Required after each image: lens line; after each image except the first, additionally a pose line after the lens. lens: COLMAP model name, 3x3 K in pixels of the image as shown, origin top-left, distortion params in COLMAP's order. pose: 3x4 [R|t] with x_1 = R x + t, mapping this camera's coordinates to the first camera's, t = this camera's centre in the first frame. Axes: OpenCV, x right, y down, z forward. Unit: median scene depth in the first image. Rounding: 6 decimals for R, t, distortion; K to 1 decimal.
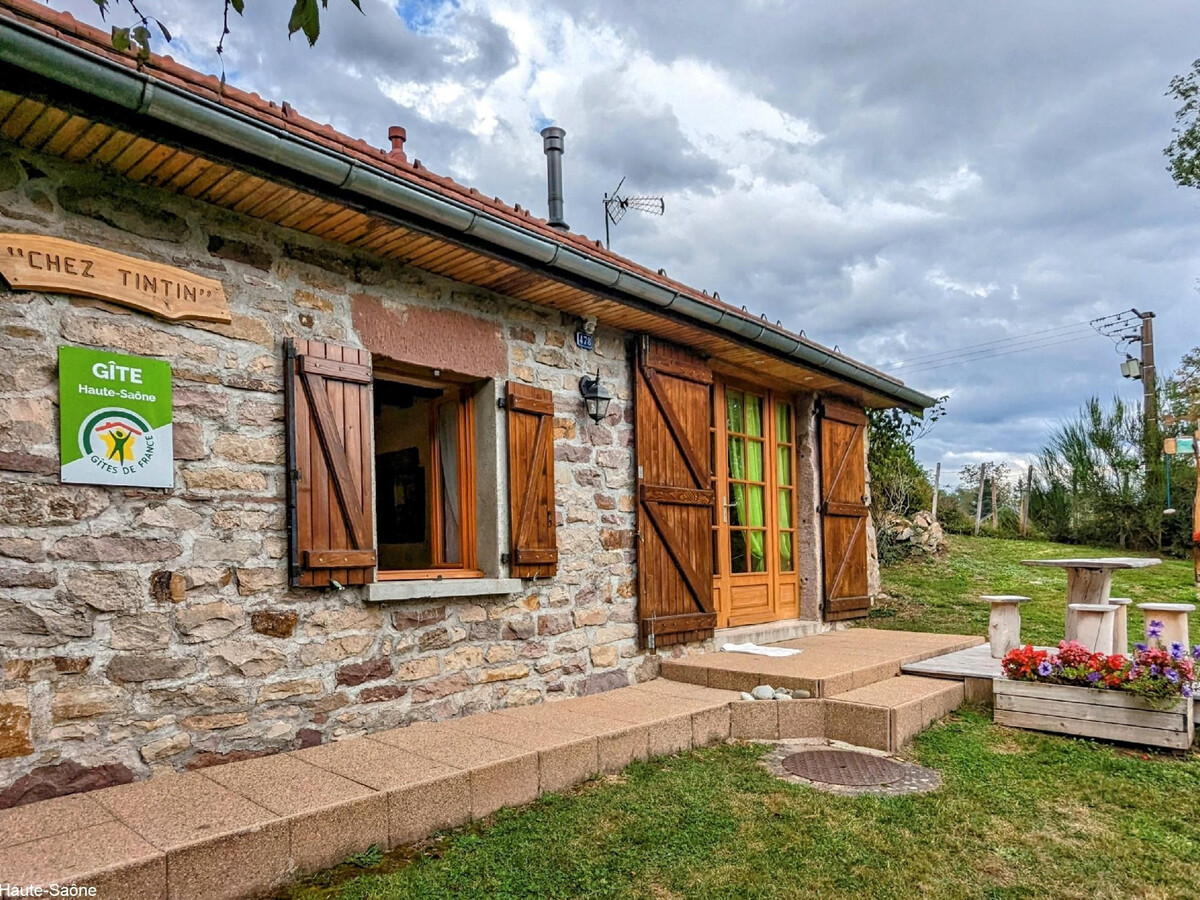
lens RADIAL K [[715.7, 0, 559.1], [0, 715.7, 530.8], [0, 0, 1]] dist [0.005671, -0.005586]
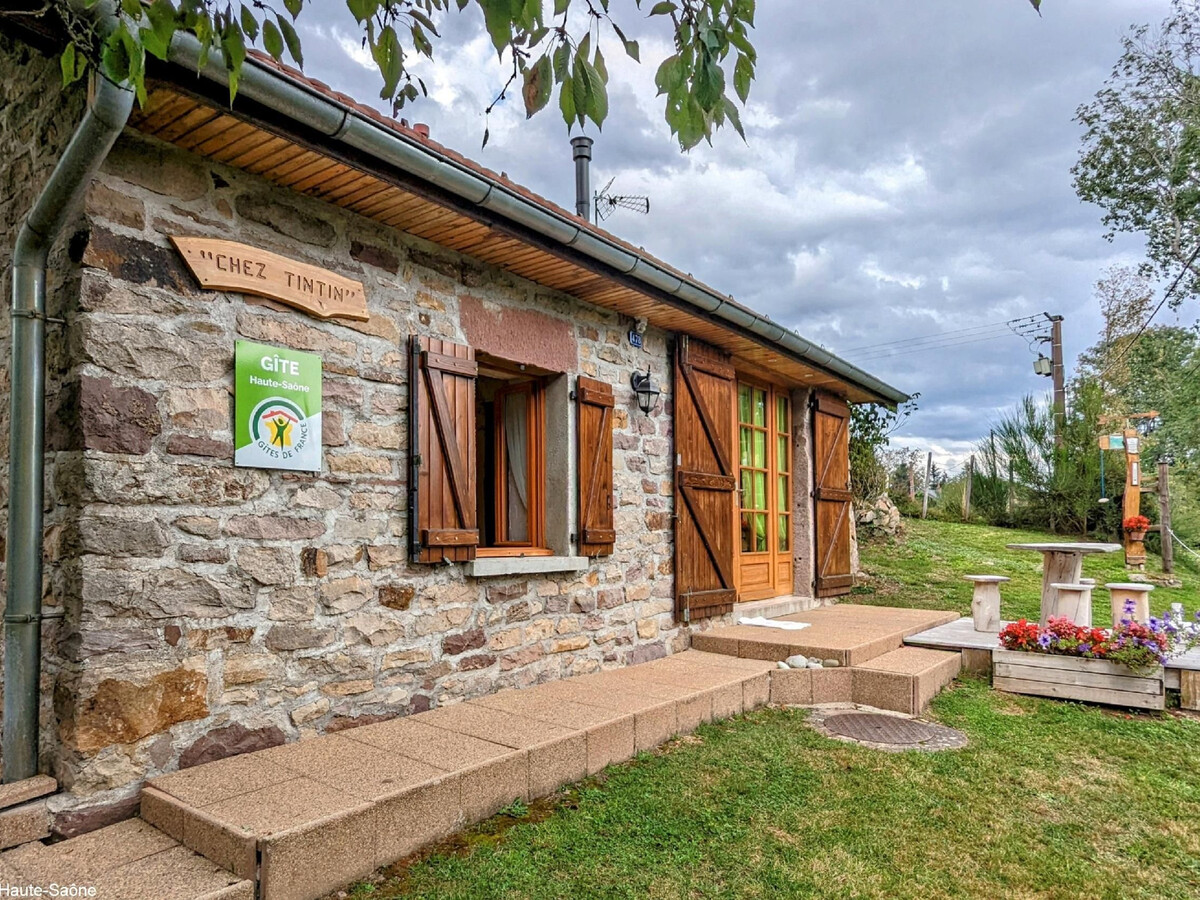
lens RADIAL K [[715.7, 0, 556.9], [0, 715.7, 484.4], [0, 0, 1]] dist [0.005671, -0.005586]
pose [[0.995620, 0.021804, 0.090911, -0.202459], [-0.019367, 0.999431, -0.027601, -0.012153], [-0.091461, 0.025719, 0.995476, -0.083117]]
